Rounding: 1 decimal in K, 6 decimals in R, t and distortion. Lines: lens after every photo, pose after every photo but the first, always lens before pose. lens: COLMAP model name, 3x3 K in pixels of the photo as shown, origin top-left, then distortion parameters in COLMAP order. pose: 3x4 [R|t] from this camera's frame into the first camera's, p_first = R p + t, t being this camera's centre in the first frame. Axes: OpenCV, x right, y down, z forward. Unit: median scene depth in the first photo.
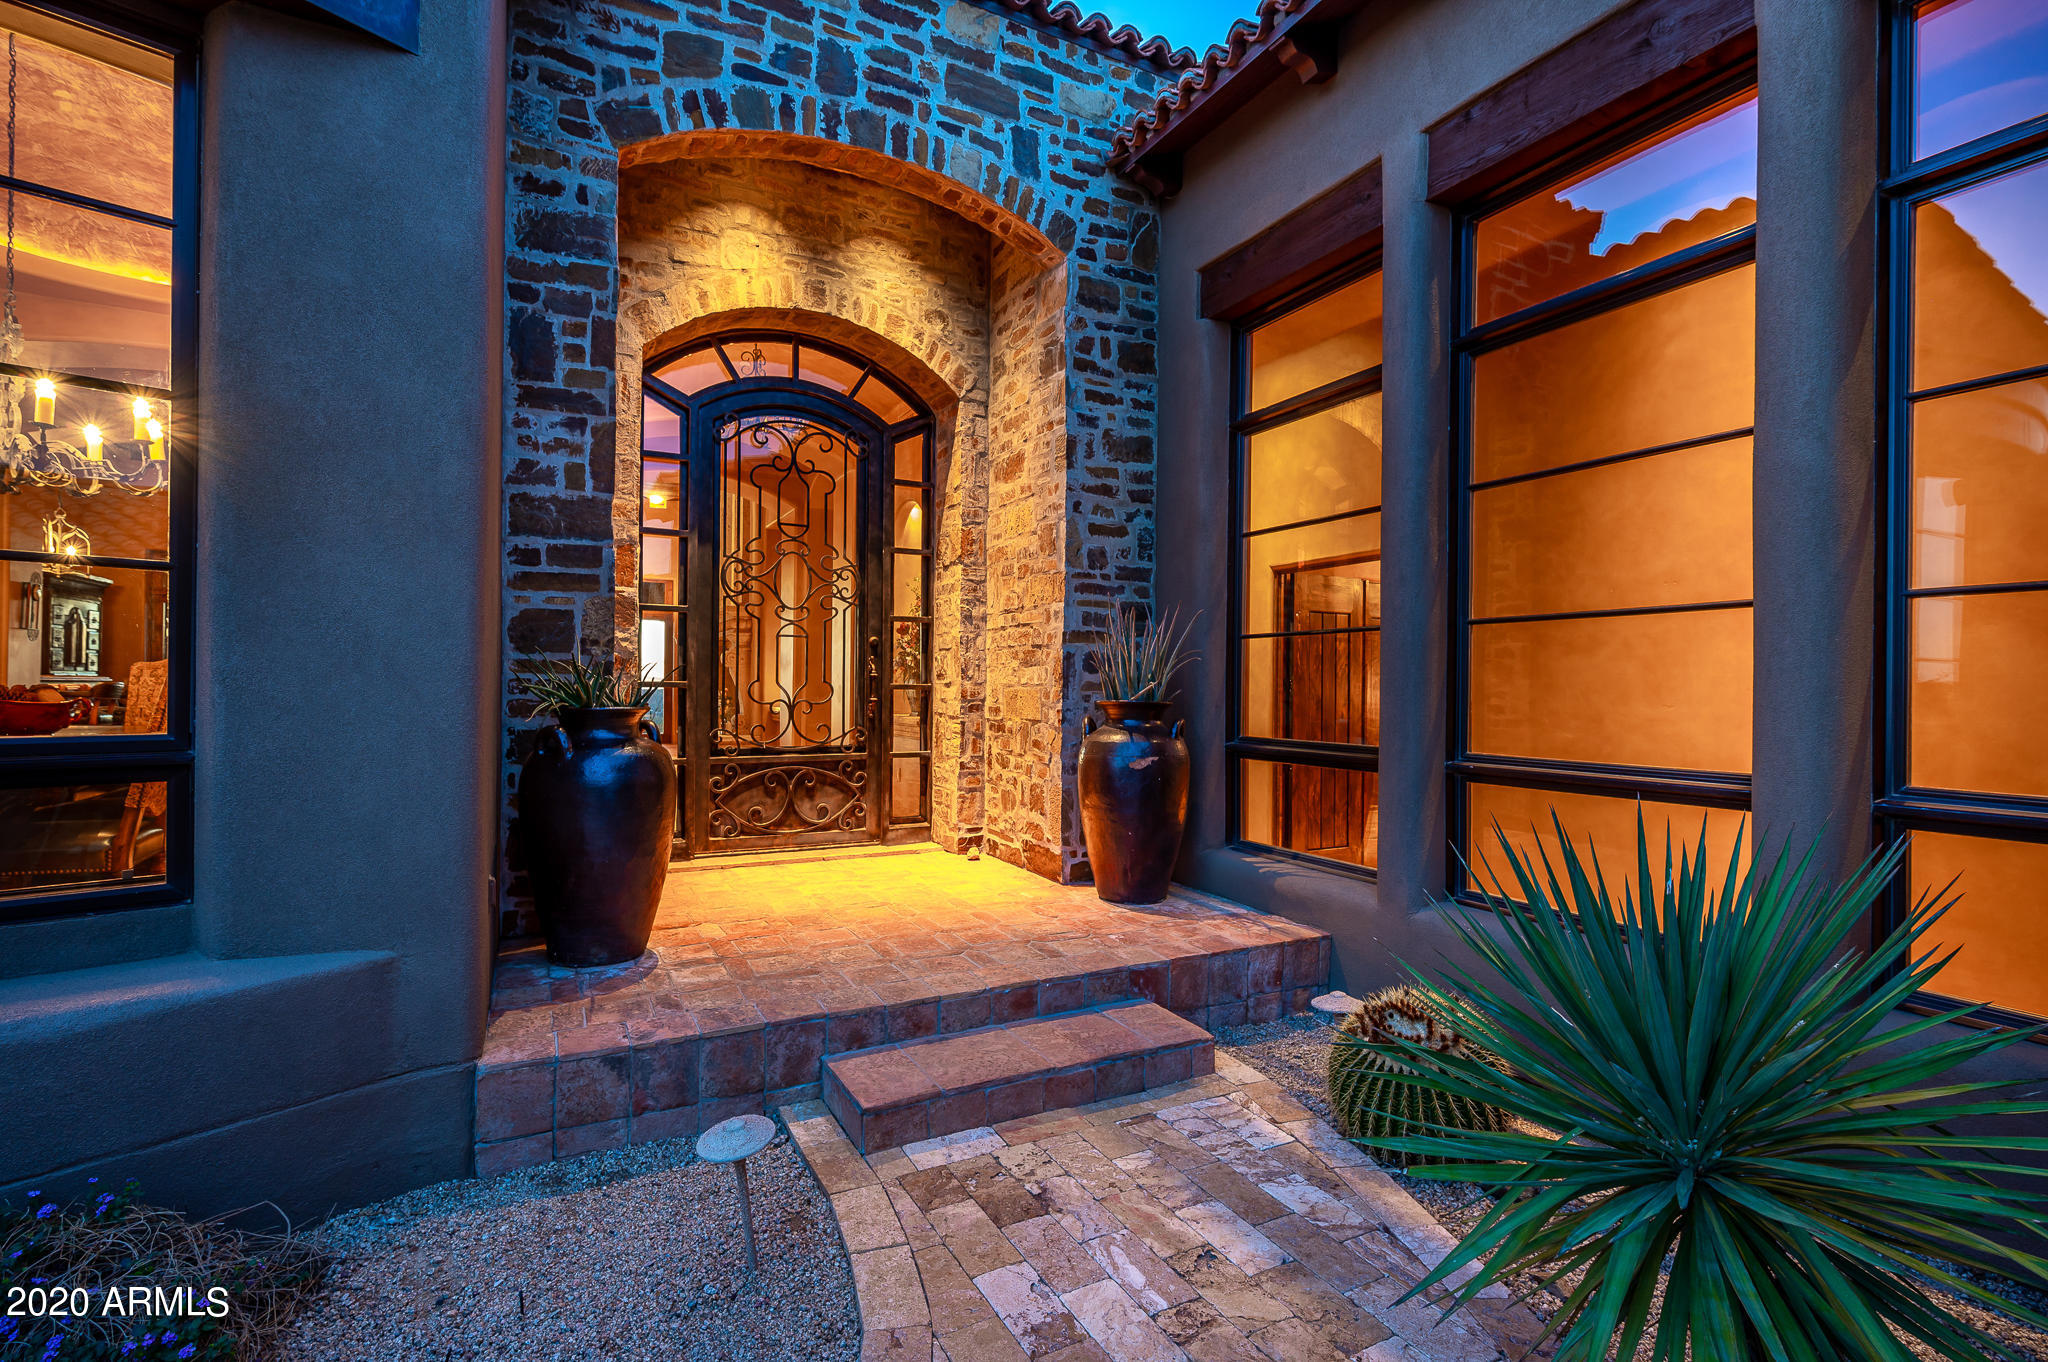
lens RADIAL K [[940.9, 0, 1015.1], [0, 940.9, 682.0], [0, 0, 1]] dist [0.002463, -0.000504]
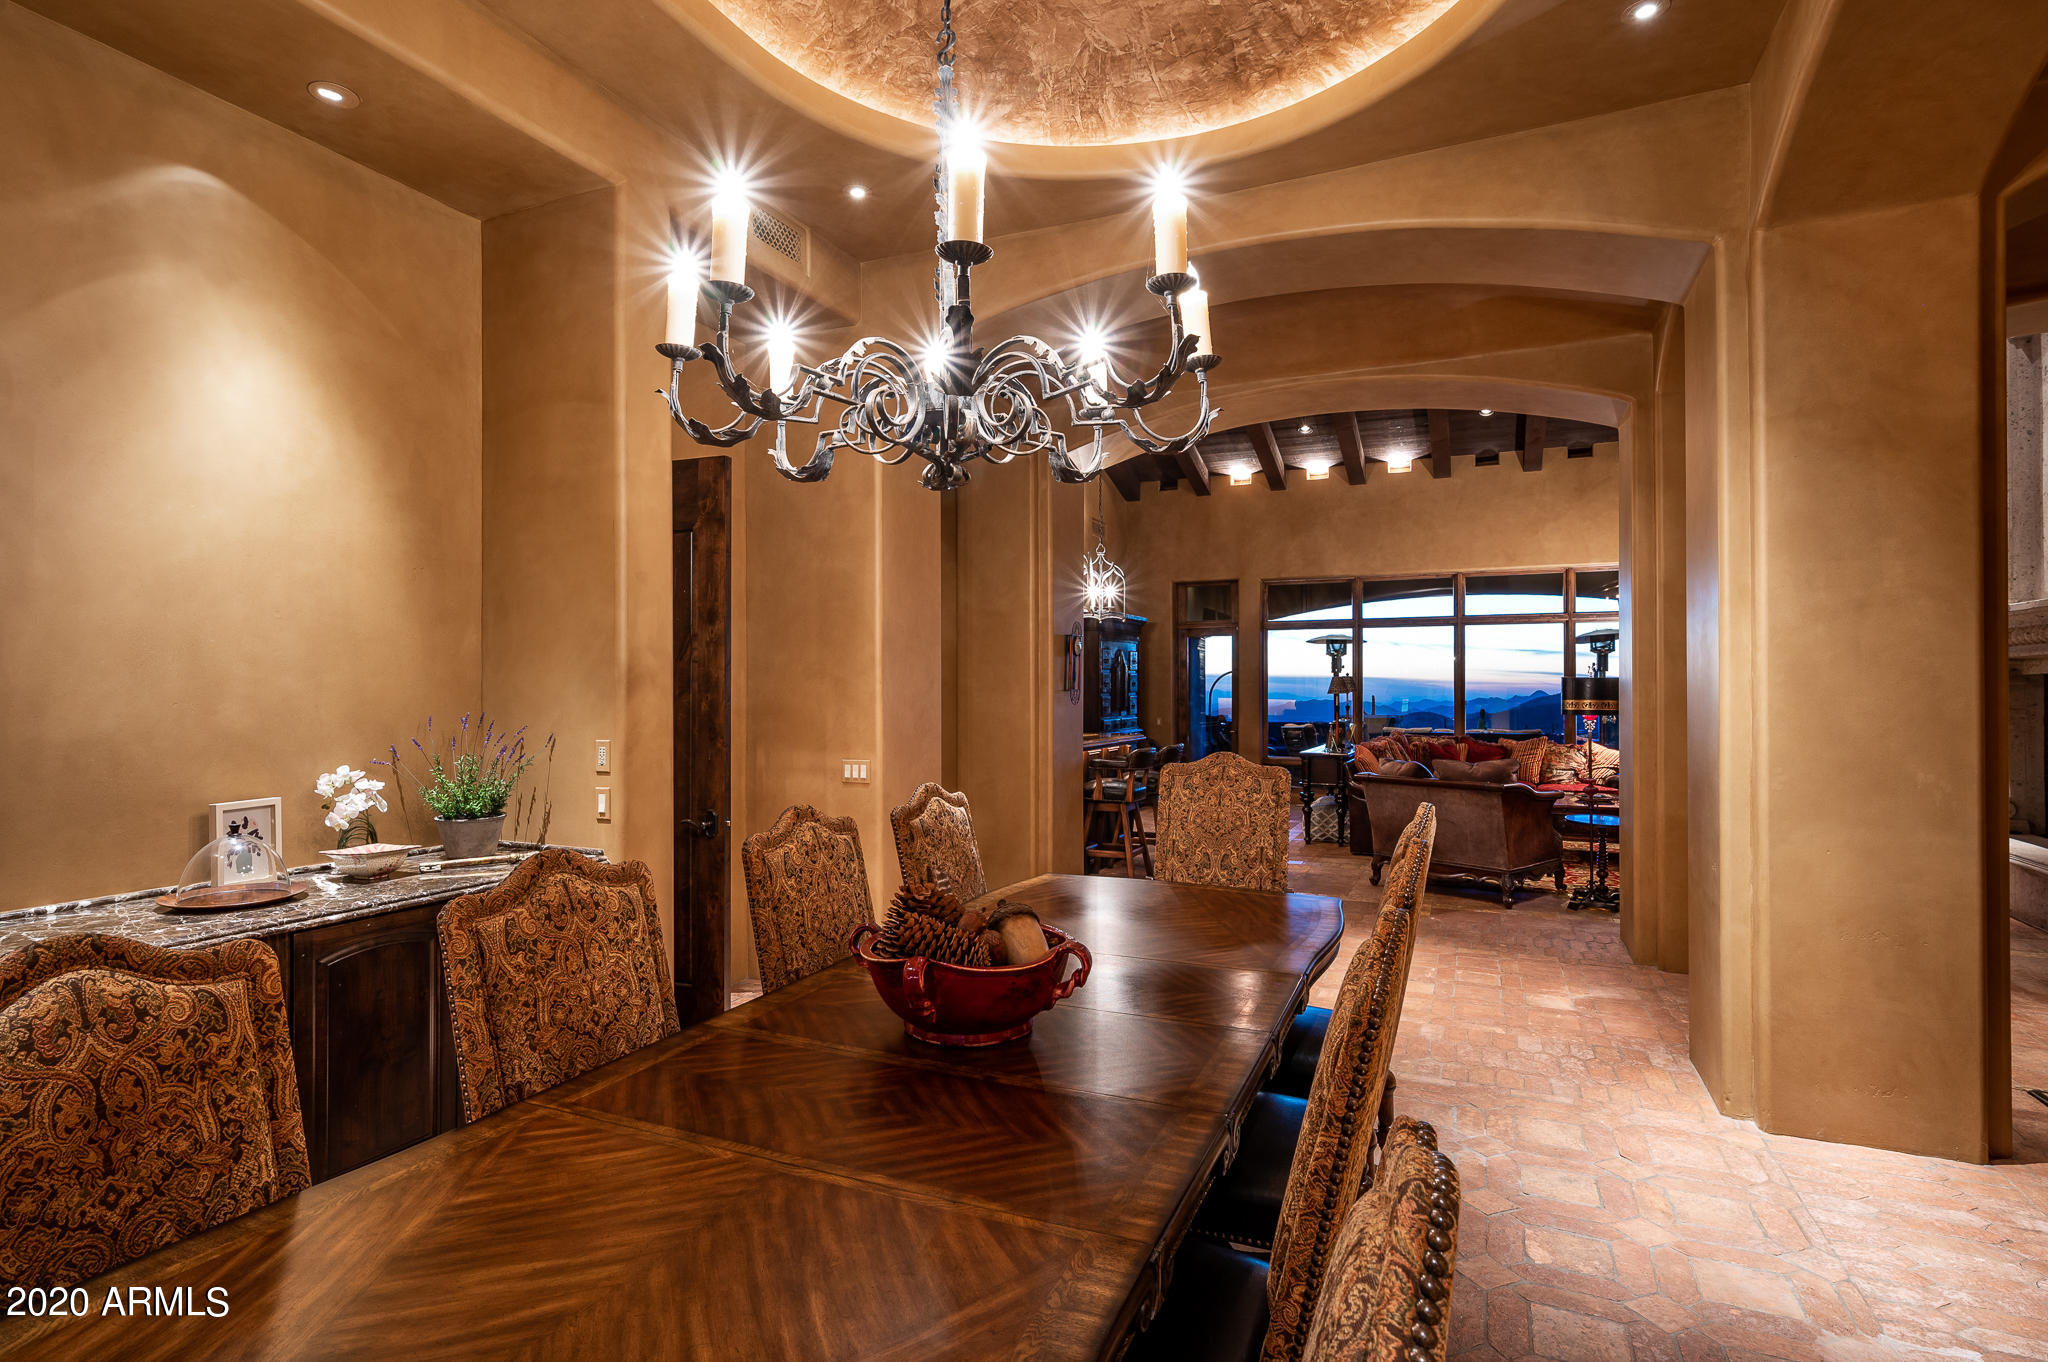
lens RADIAL K [[1041.4, 0, 1025.2], [0, 1041.4, 684.1], [0, 0, 1]] dist [-0.003717, -0.000725]
pose [[0.633159, -0.013297, -0.773907, -0.271431], [0.010739, 0.999907, -0.008394, -0.041123], [0.773947, -0.002996, 0.633243, 0.291386]]
